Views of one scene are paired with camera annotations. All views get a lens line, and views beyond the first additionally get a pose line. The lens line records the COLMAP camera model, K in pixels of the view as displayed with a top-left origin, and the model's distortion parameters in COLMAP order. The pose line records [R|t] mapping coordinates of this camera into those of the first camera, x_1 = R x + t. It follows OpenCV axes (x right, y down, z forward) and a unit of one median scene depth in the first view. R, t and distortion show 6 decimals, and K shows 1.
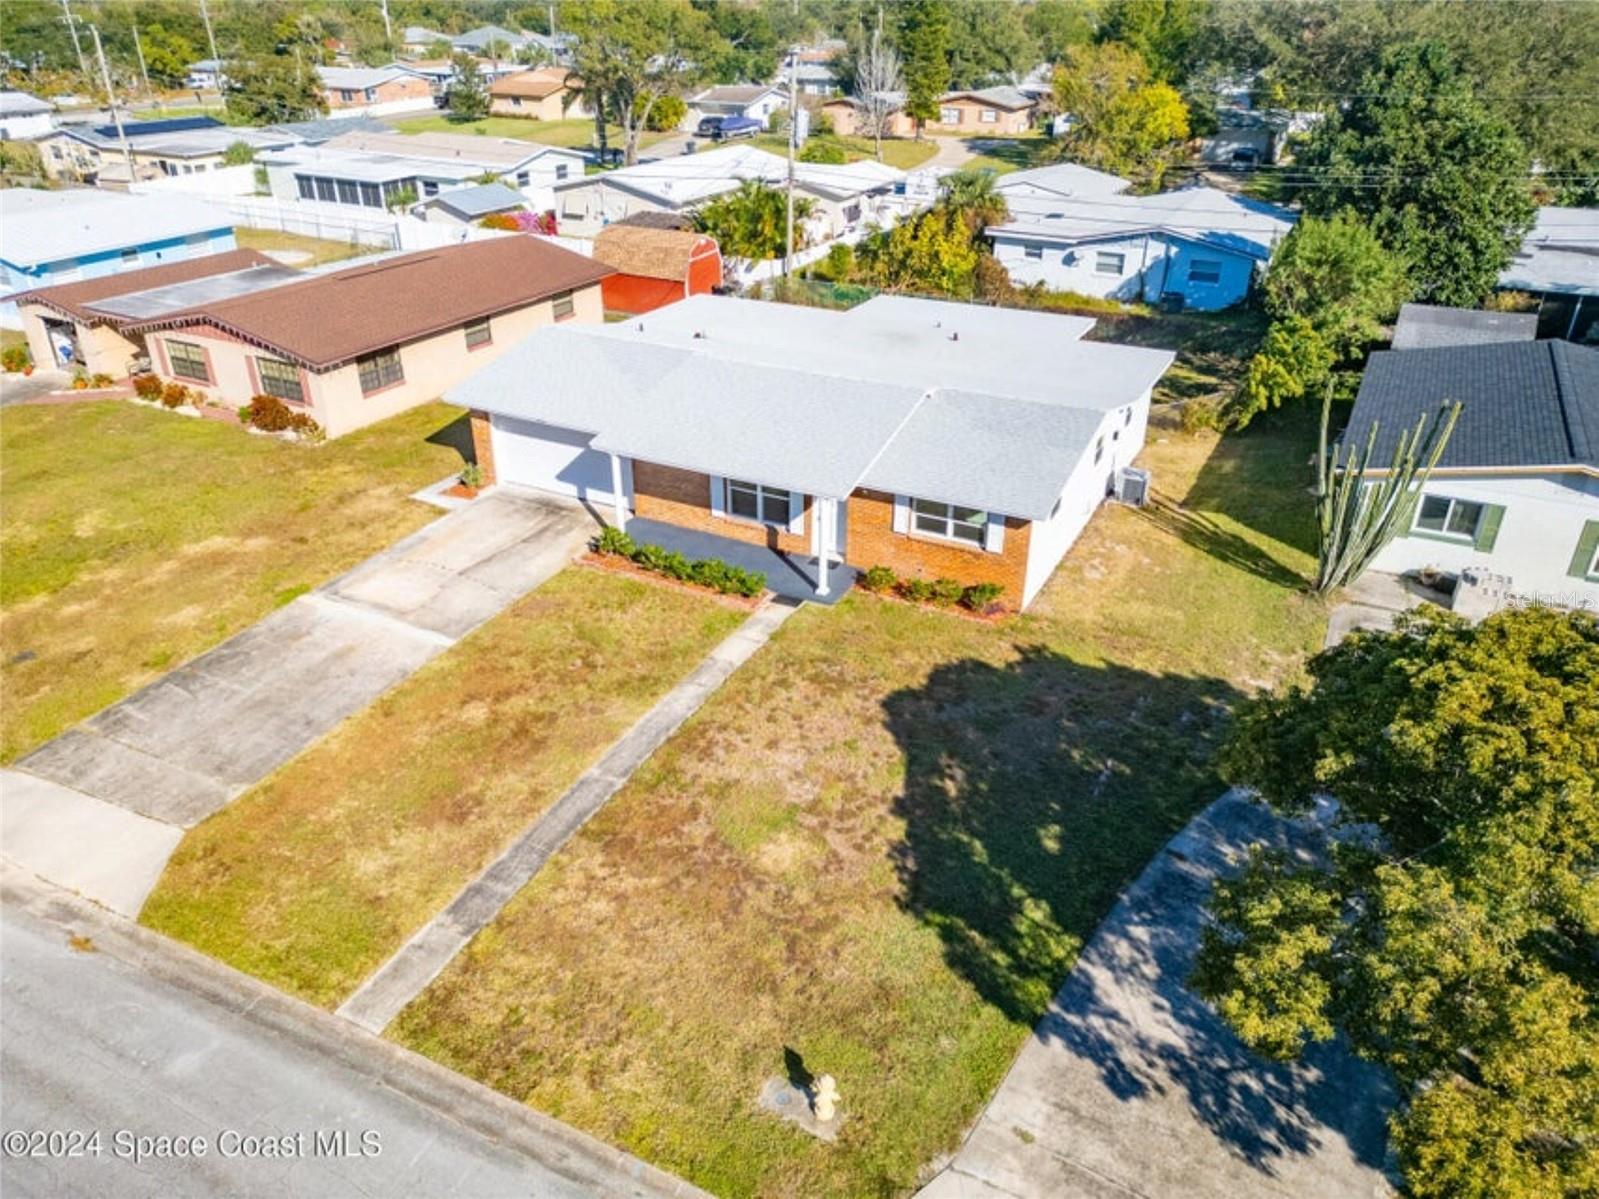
lens RADIAL K [[1135.6, 0, 801.0], [0, 1135.6, 599.9], [0, 0, 1]] dist [0.067520, -0.054696]
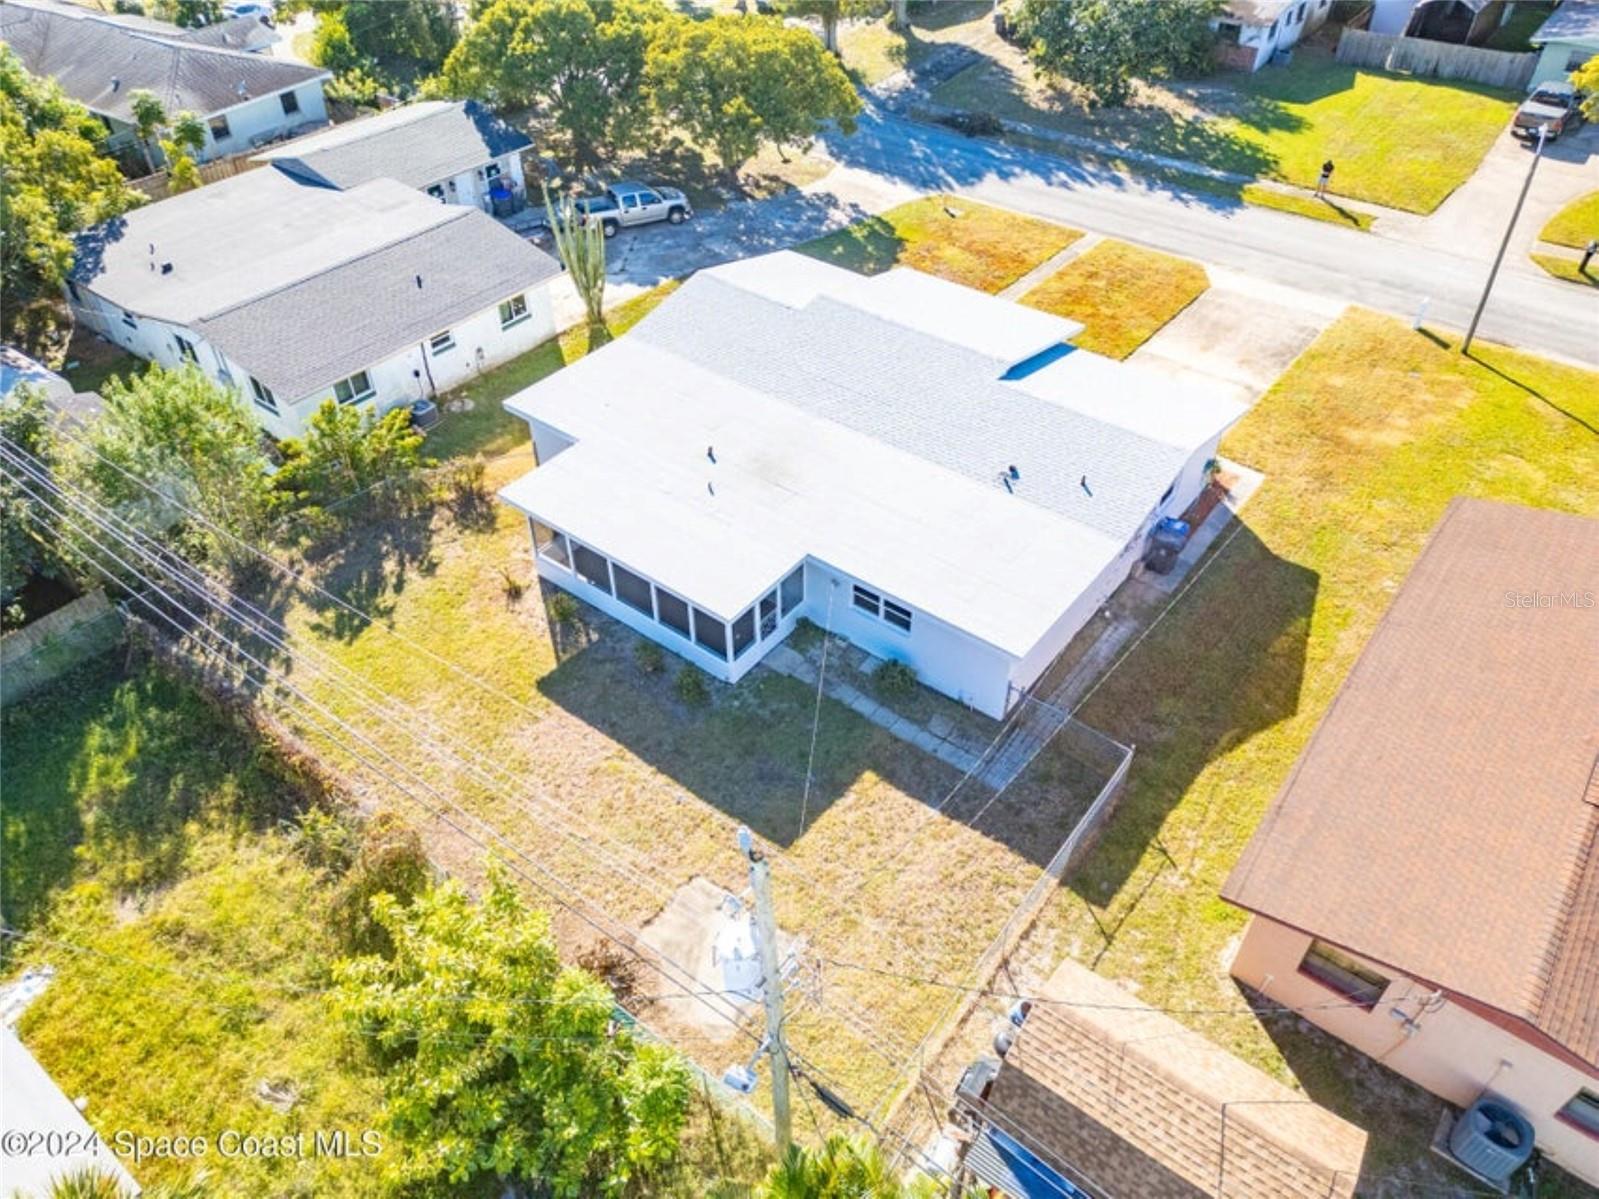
lens RADIAL K [[1135.6, 0, 790.5], [0, 1135.6, 606.0], [0, 0, 1]] dist [0.067520, -0.054696]
pose [[-0.983748, -0.119338, 0.134157, -0.067342], [0.084287, 0.352801, 0.931895, -1.251599], [-0.158541, 0.928057, -0.337008, 1.766589]]
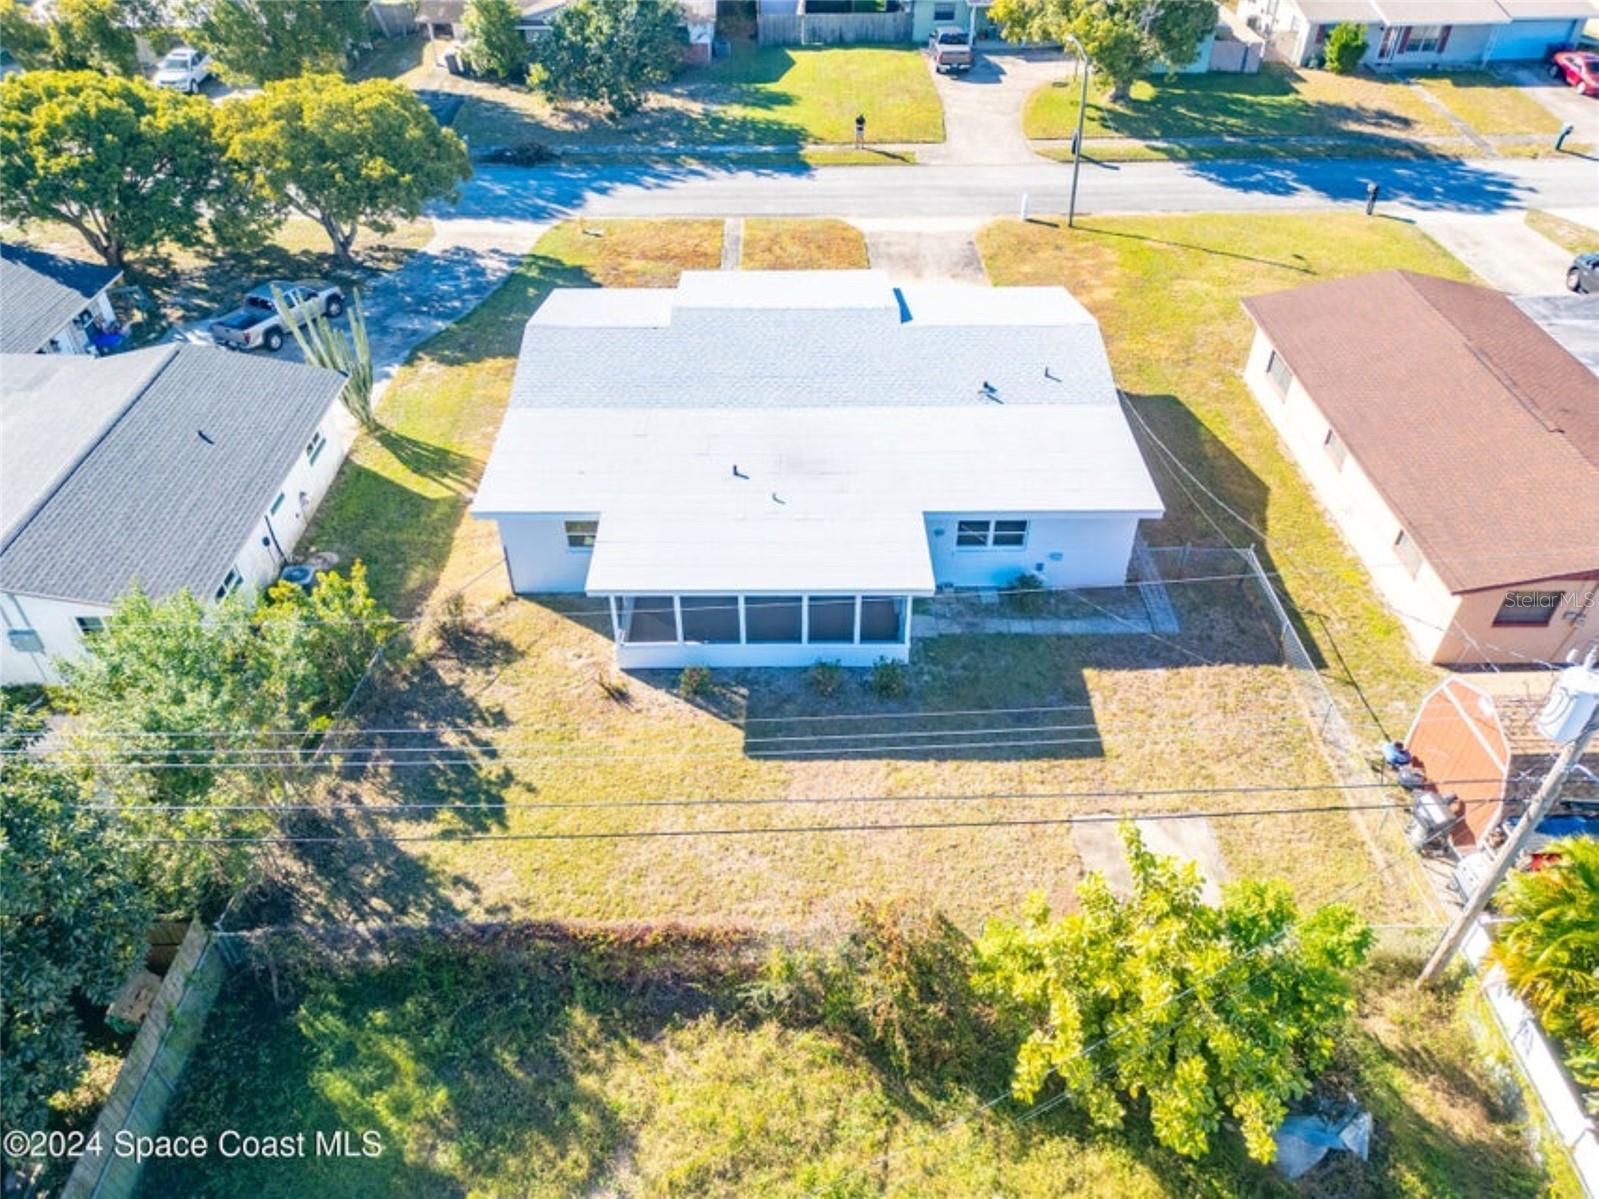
lens RADIAL K [[1135.6, 0, 804.5], [0, 1135.6, 600.3], [0, 0, 1]] dist [0.067520, -0.054696]
pose [[-0.881674, 0.299146, -0.364913, 0.529735], [-0.219810, 0.423932, 0.878616, -1.164173], [0.417533, 0.854864, -0.308015, 1.718719]]
